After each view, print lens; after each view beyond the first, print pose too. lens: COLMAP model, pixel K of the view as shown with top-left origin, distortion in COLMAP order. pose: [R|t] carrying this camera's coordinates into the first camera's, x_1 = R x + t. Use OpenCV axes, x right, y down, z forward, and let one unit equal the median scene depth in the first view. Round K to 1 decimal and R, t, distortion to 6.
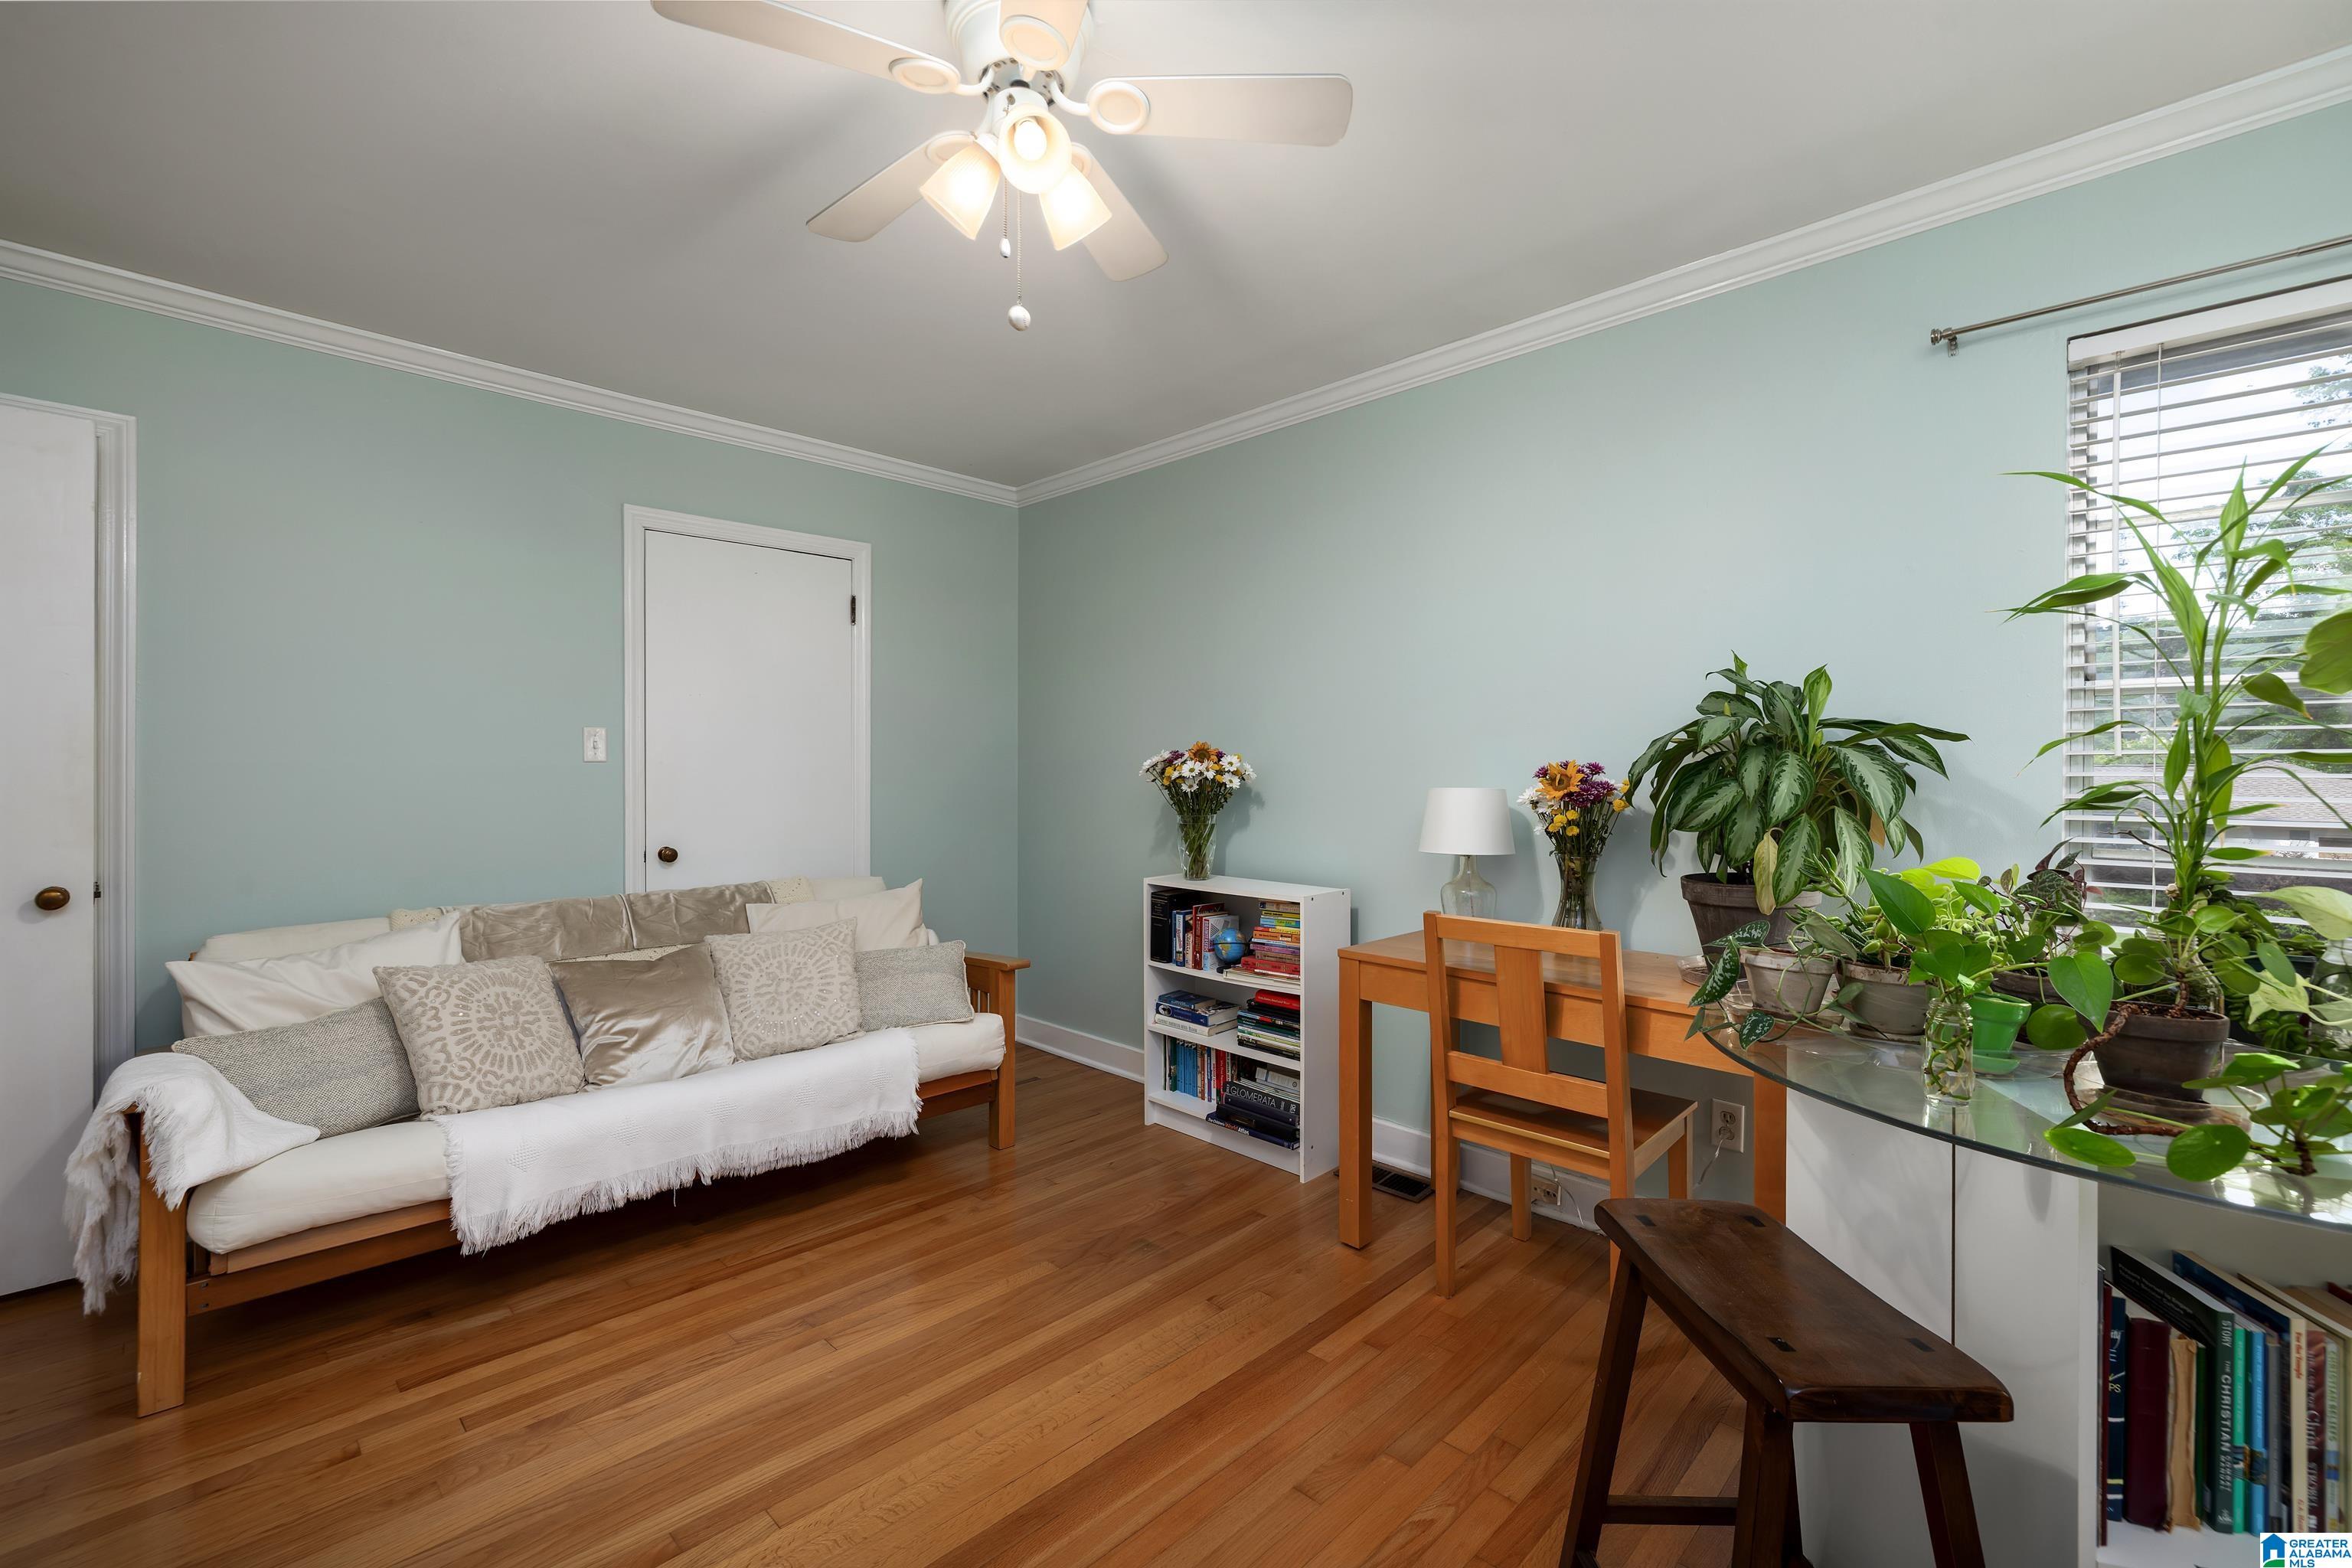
lens RADIAL K [[992.2, 0, 1181.2], [0, 992.2, 792.2], [0, 0, 1]] dist [0.018888, 0.000033]
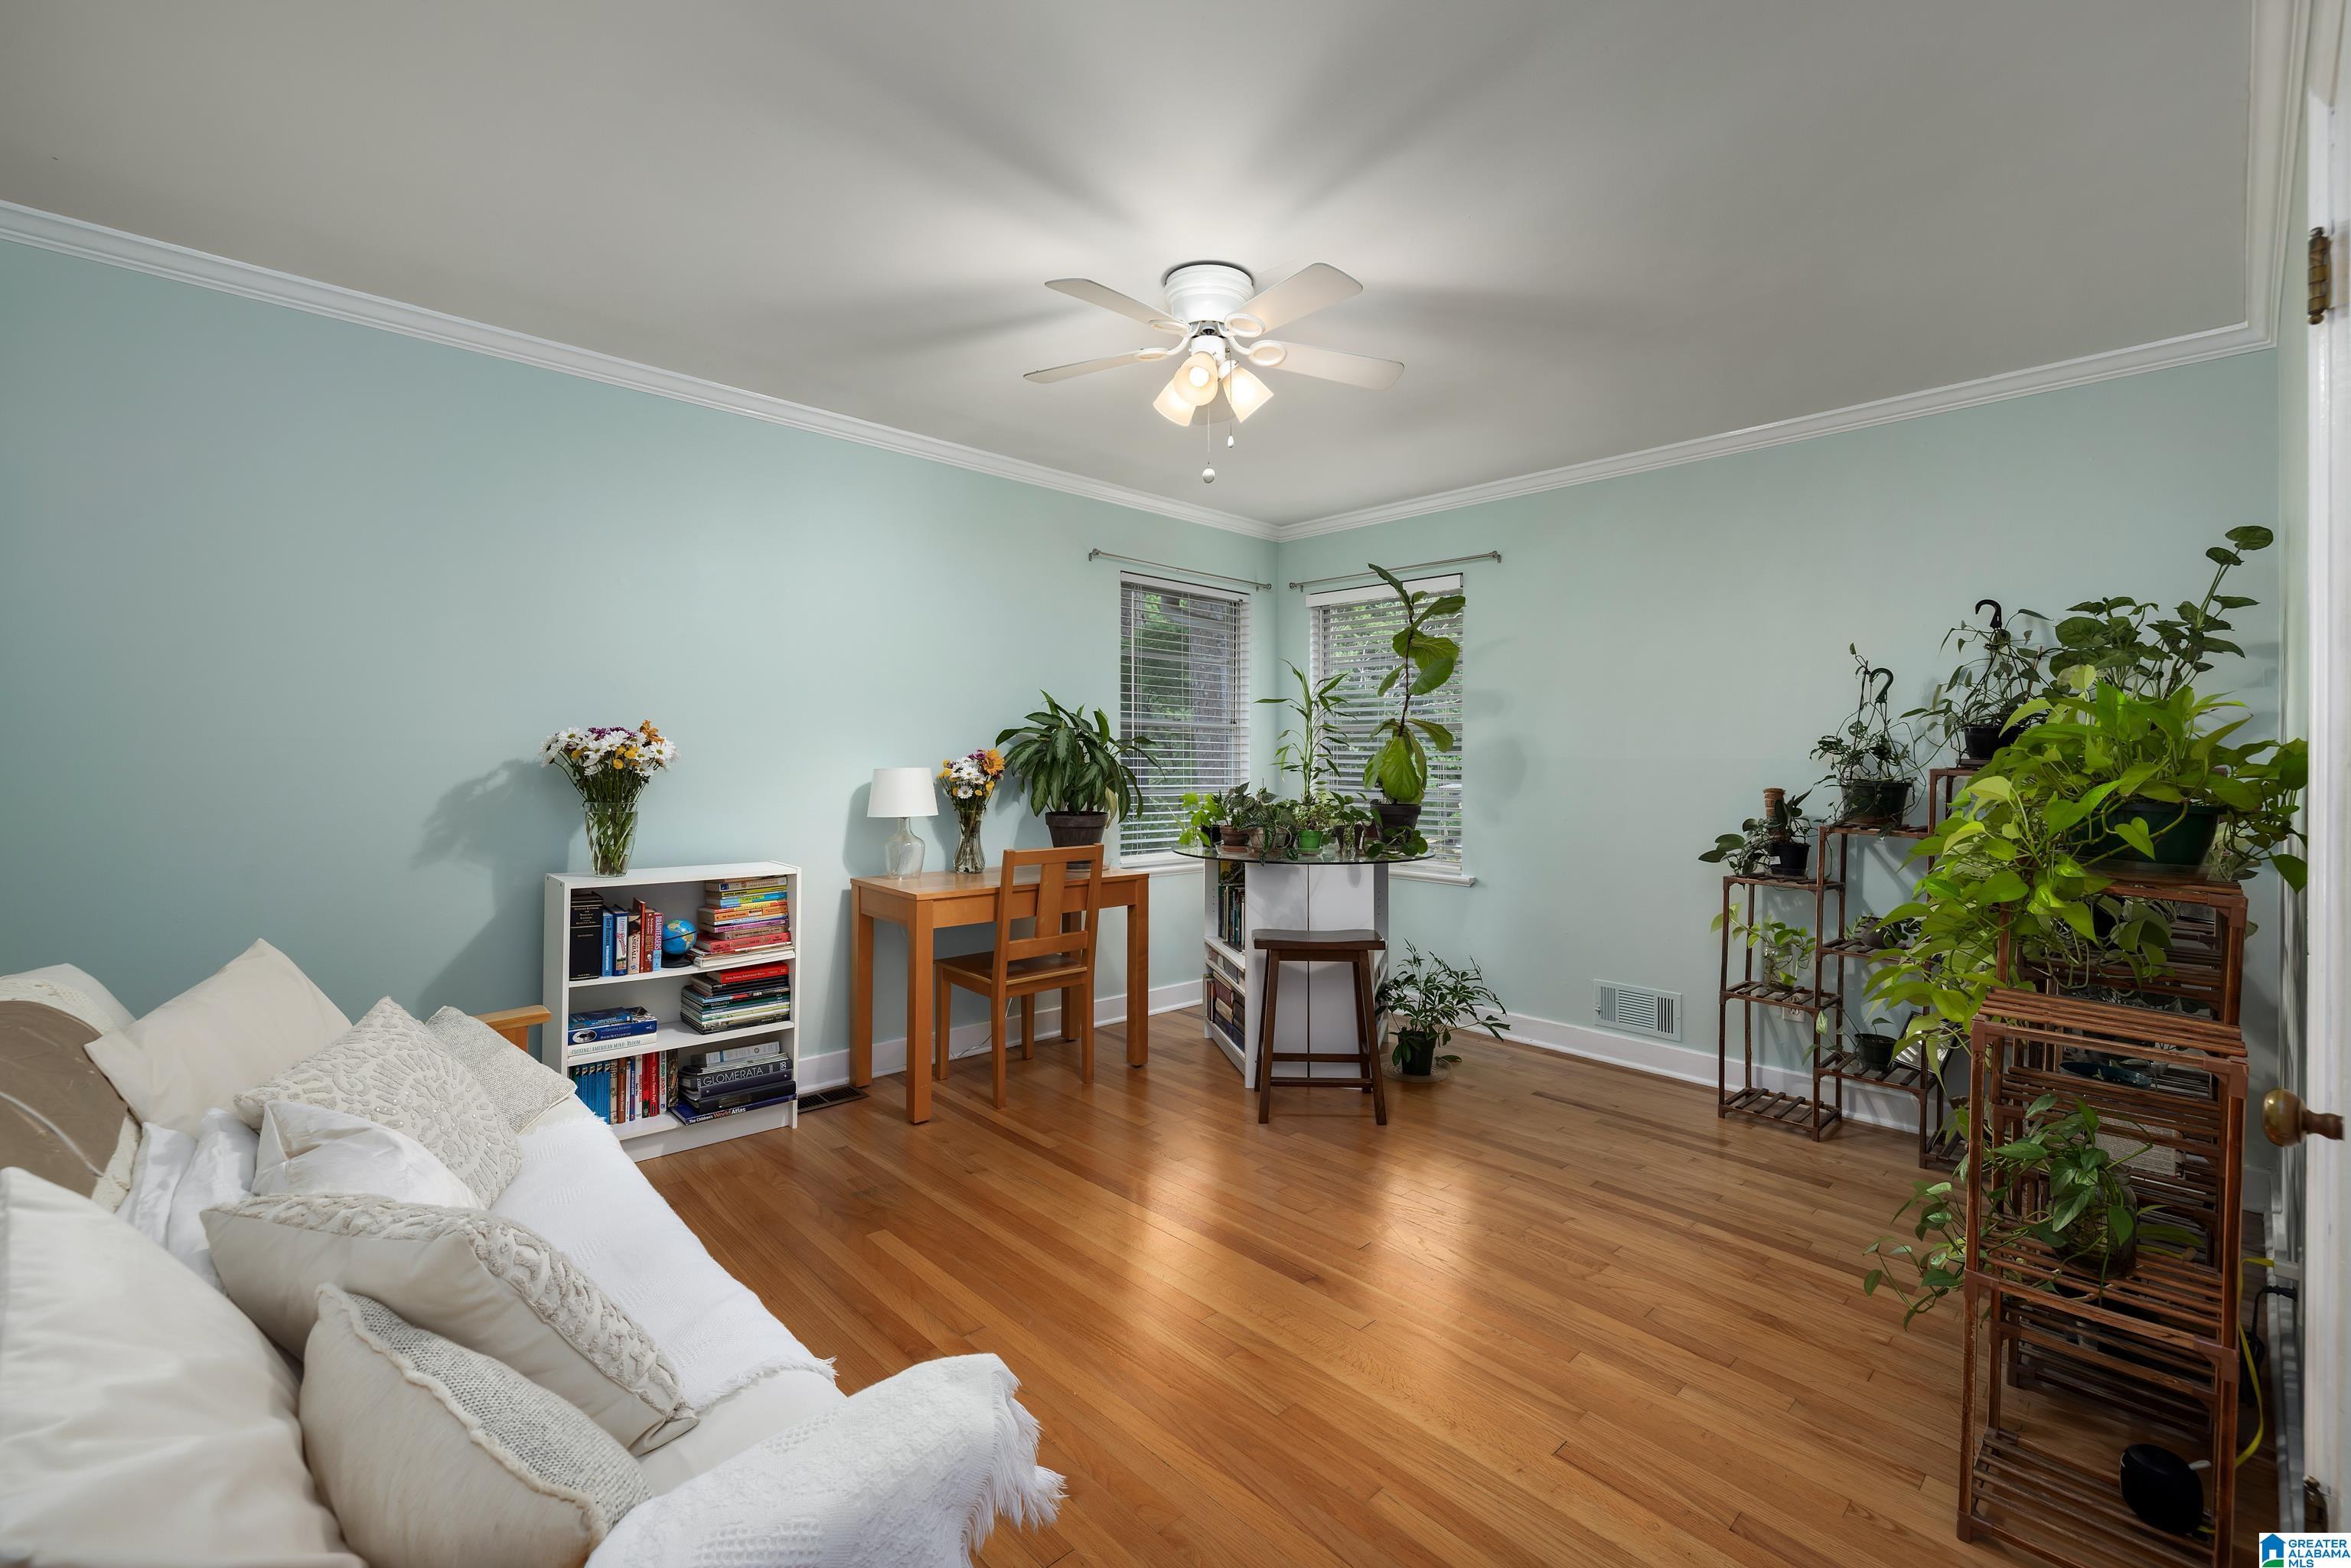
lens RADIAL K [[996.0, 0, 1163.8], [0, 996.0, 767.8], [0, 0, 1]] dist [-0.000405, -0.000007]
pose [[0.045403, -0.014642, 0.998861, -0.903132], [0.006393, 0.999876, 0.014366, -0.017412], [-0.998948, 0.005733, 0.045491, 0.513915]]
